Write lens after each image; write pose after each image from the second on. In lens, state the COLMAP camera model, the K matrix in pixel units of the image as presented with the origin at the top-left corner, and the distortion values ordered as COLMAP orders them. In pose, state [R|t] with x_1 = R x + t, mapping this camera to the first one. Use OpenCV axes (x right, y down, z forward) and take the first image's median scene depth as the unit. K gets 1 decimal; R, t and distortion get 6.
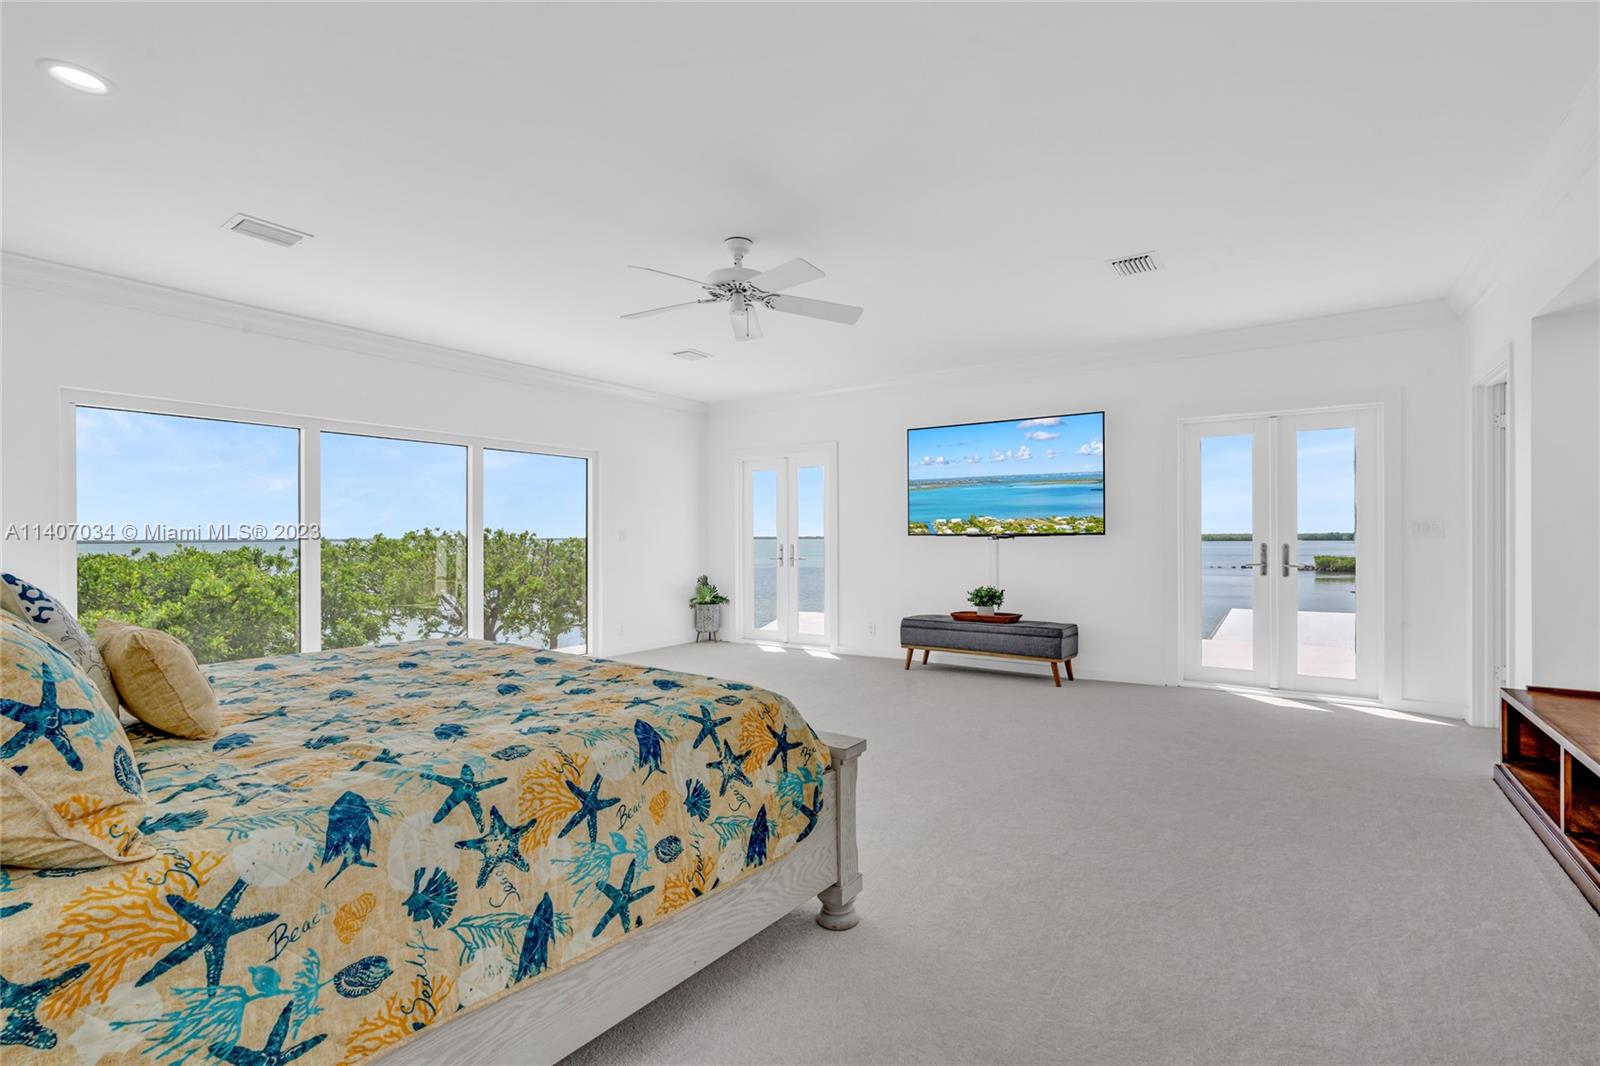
lens RADIAL K [[738.7, 0, 802.2], [0, 738.7, 531.1], [0, 0, 1]] dist [-0.009378, 0.003315]
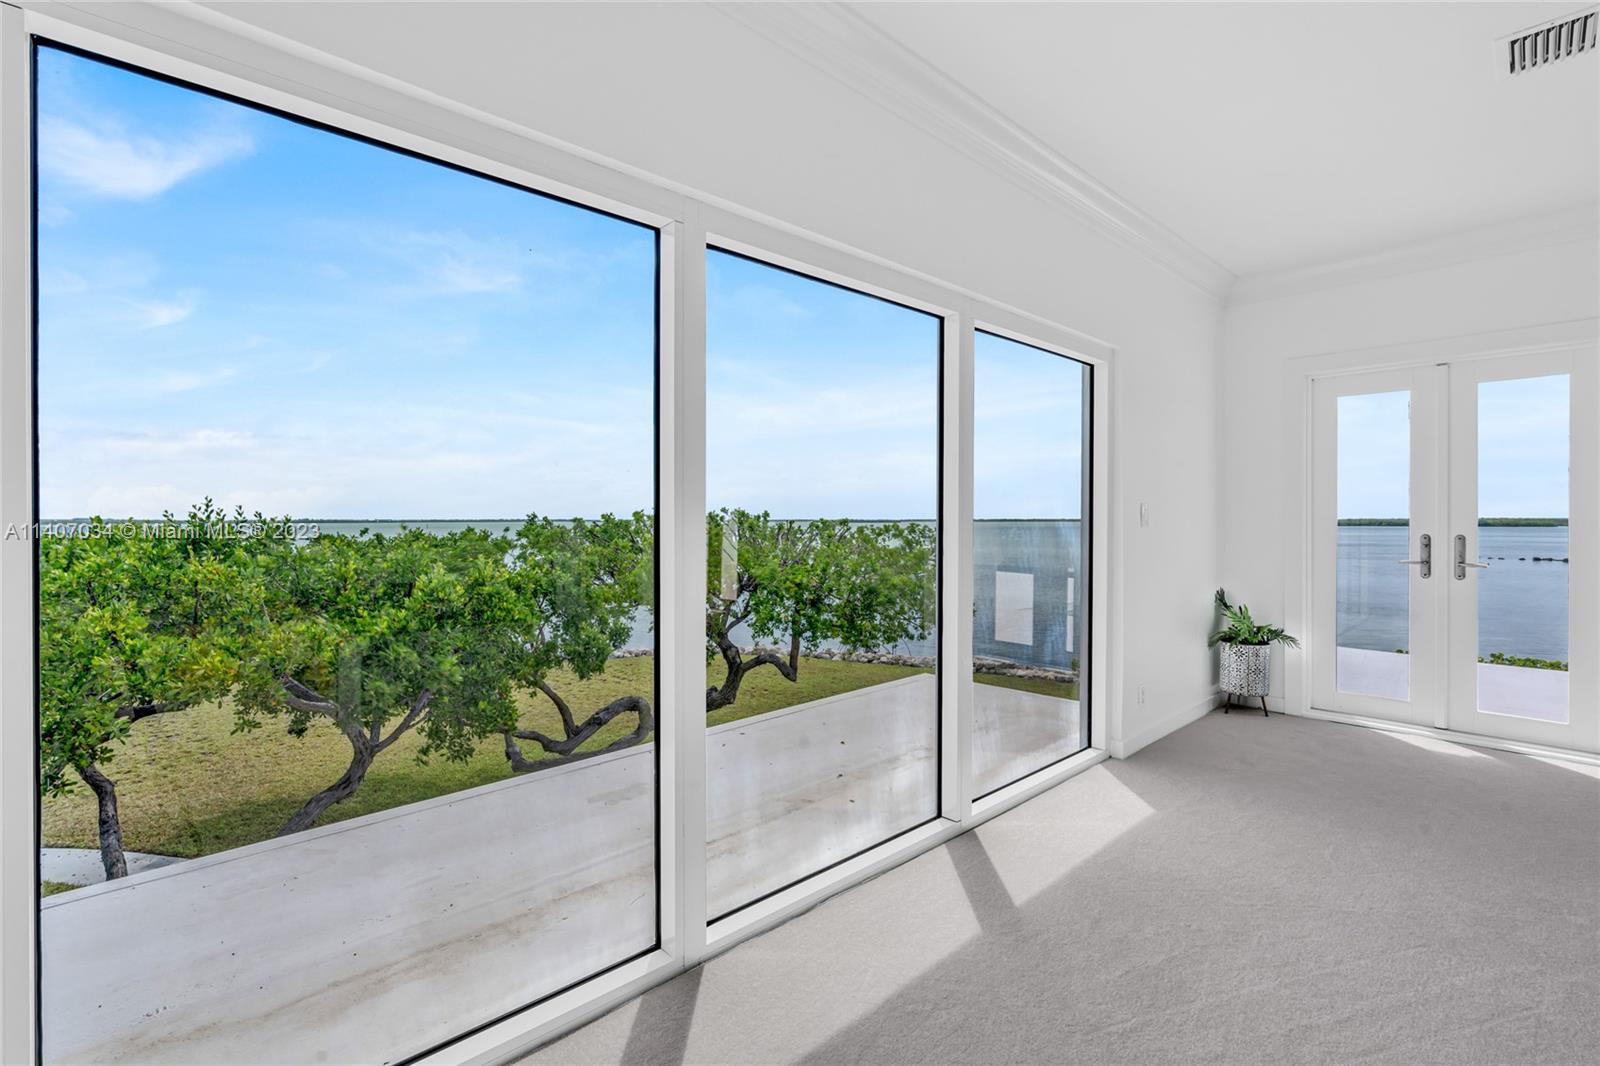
lens RADIAL K [[738.7, 0, 806.0], [0, 738.7, 528.5], [0, 0, 1]] dist [-0.009378, 0.003315]
pose [[0.978202, 0.008369, -0.207485, -0.200966], [-0.004107, 0.999772, 0.020961, 0.002126], [0.207613, -0.019652, 0.978014, 0.244169]]
